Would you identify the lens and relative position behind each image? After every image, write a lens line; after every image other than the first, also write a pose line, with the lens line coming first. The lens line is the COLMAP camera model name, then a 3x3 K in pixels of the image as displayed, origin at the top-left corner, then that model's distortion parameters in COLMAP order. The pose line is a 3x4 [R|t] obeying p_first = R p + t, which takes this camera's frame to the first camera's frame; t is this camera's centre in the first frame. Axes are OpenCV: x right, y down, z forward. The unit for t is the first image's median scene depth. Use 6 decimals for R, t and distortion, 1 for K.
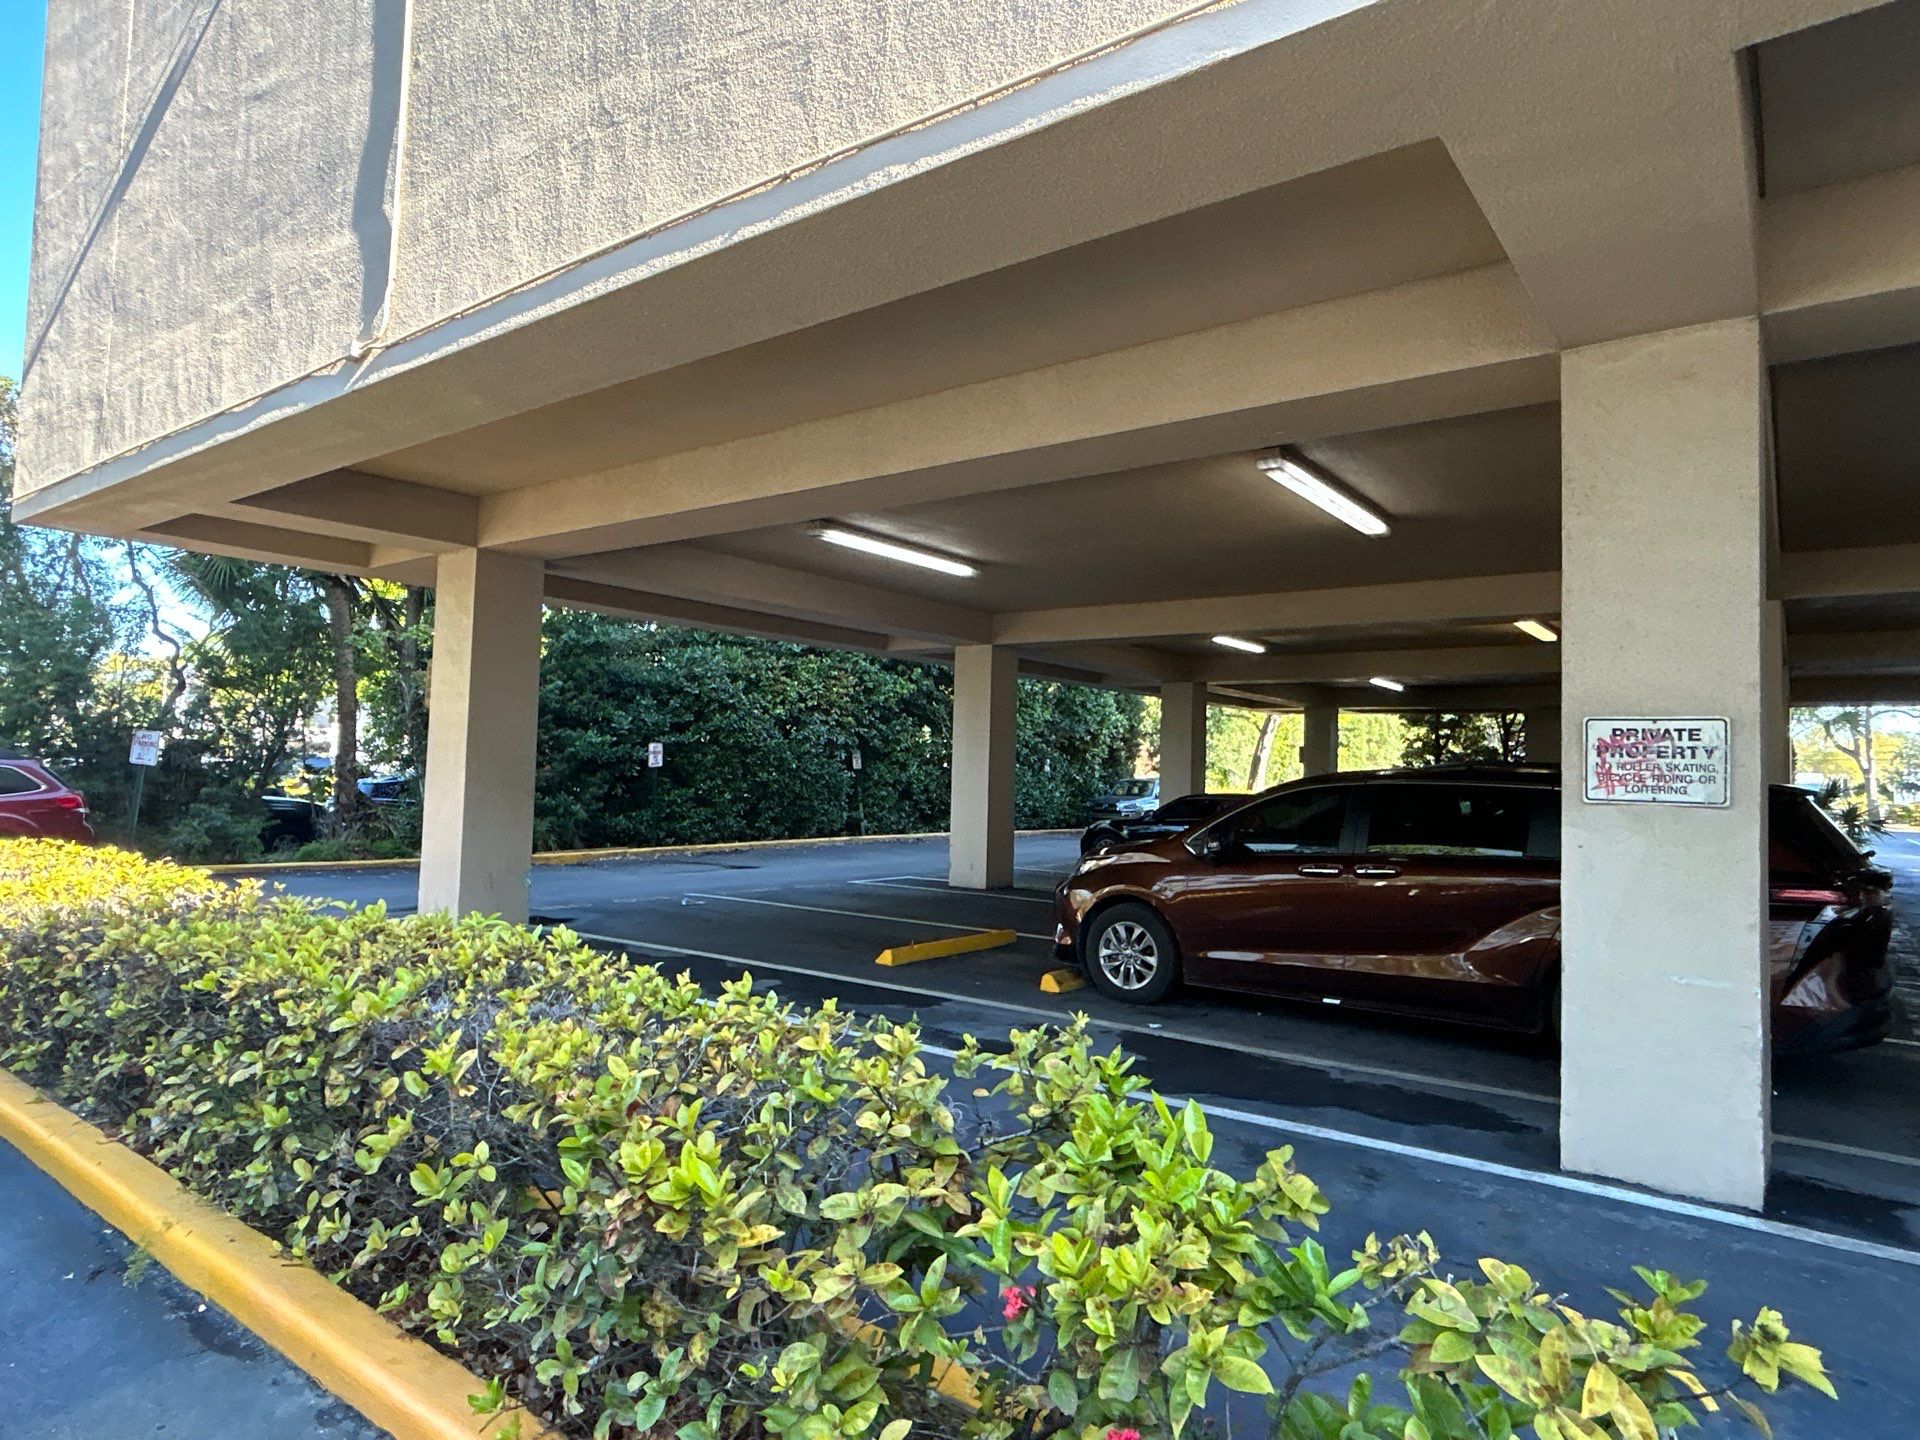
lens RADIAL K [[1123.9, 0, 958.7], [0, 1123.9, 720.4], [0, 0, 1]] dist [0.005331, -0.002413]
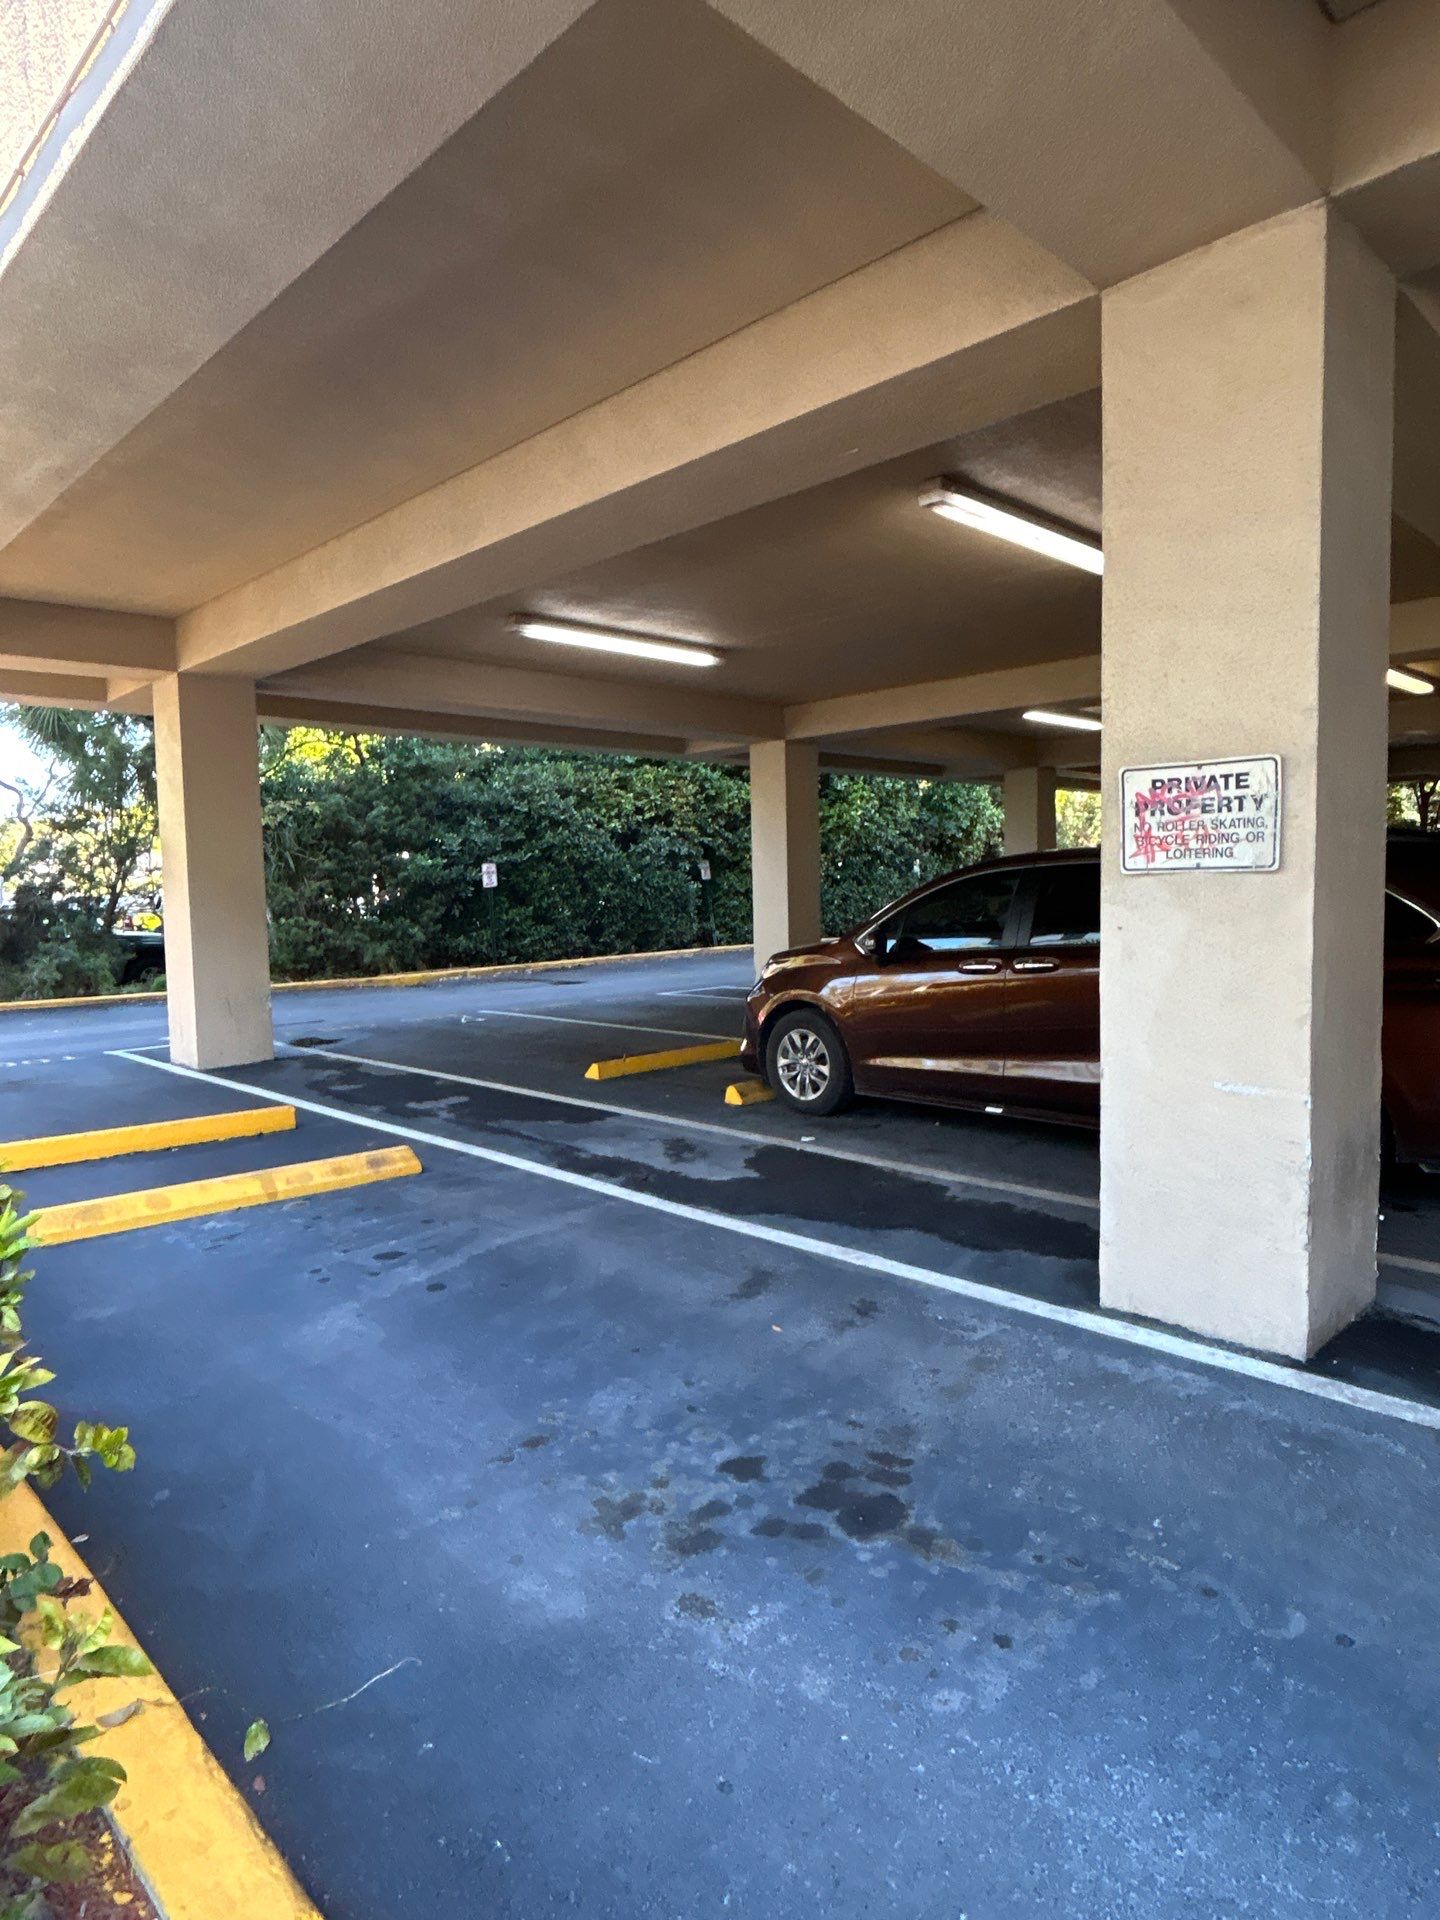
lens RADIAL K [[1123.9, 0, 720.0], [0, 1123.9, 964.1], [0, 0, 1]] dist [0.005331, -0.002413]
pose [[0.988215, -0.037996, -0.148284, 0.110036], [0.055322, 0.991879, 0.114525, 0.008064], [0.142728, -0.121378, 0.982291, 0.043419]]
